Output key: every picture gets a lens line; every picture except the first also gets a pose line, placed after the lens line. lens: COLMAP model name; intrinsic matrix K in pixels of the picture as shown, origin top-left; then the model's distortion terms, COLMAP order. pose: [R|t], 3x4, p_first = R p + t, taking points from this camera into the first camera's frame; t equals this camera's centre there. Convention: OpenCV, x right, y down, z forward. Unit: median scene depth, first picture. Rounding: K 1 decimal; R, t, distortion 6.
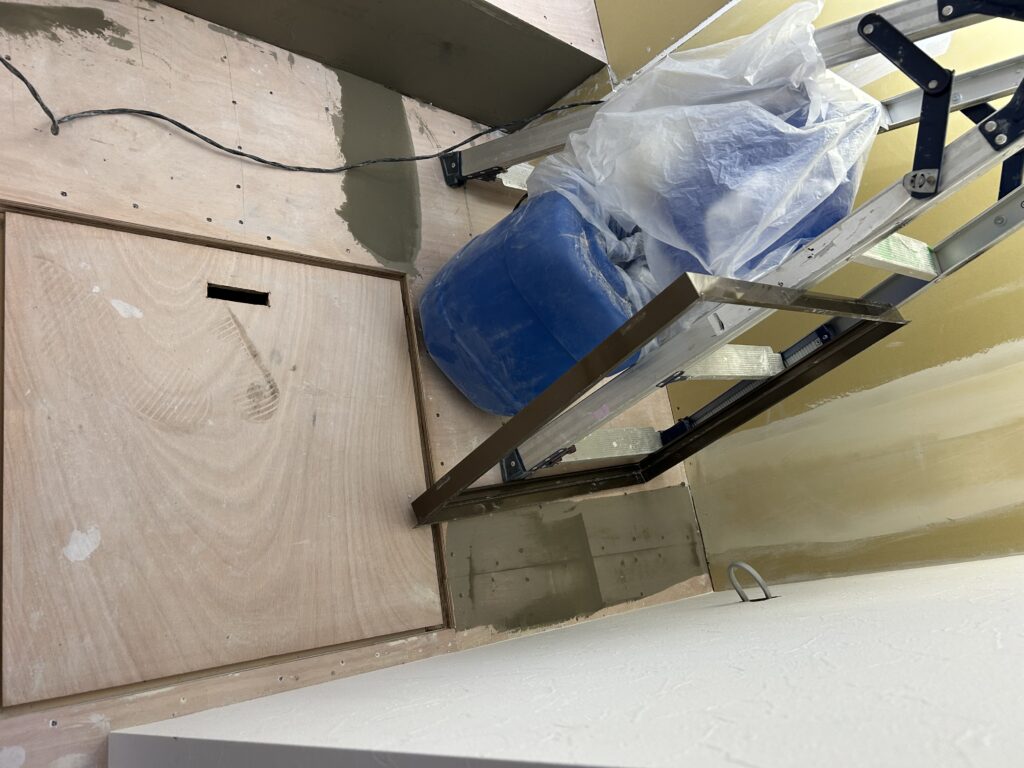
lens RADIAL K [[785.1, 0, 509.6], [0, 785.1, 382.3], [0, 0, 1]] dist [0.035993, -0.021928]
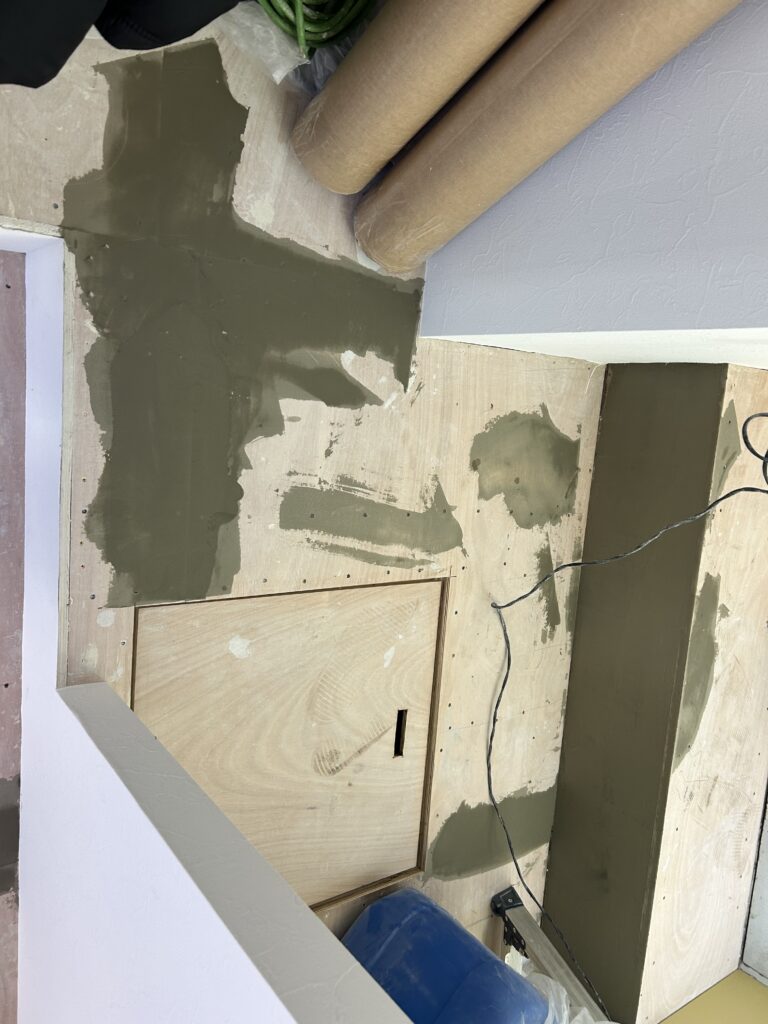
lens RADIAL K [[785.1, 0, 384.0], [0, 785.1, 513.0], [0, 0, 1]] dist [0.035993, -0.021928]
pose [[0.201092, 0.841386, -0.501628, -0.006564], [-0.941481, 0.024595, -0.336166, 0.344684], [-0.270508, 0.539874, 0.797095, -0.215414]]
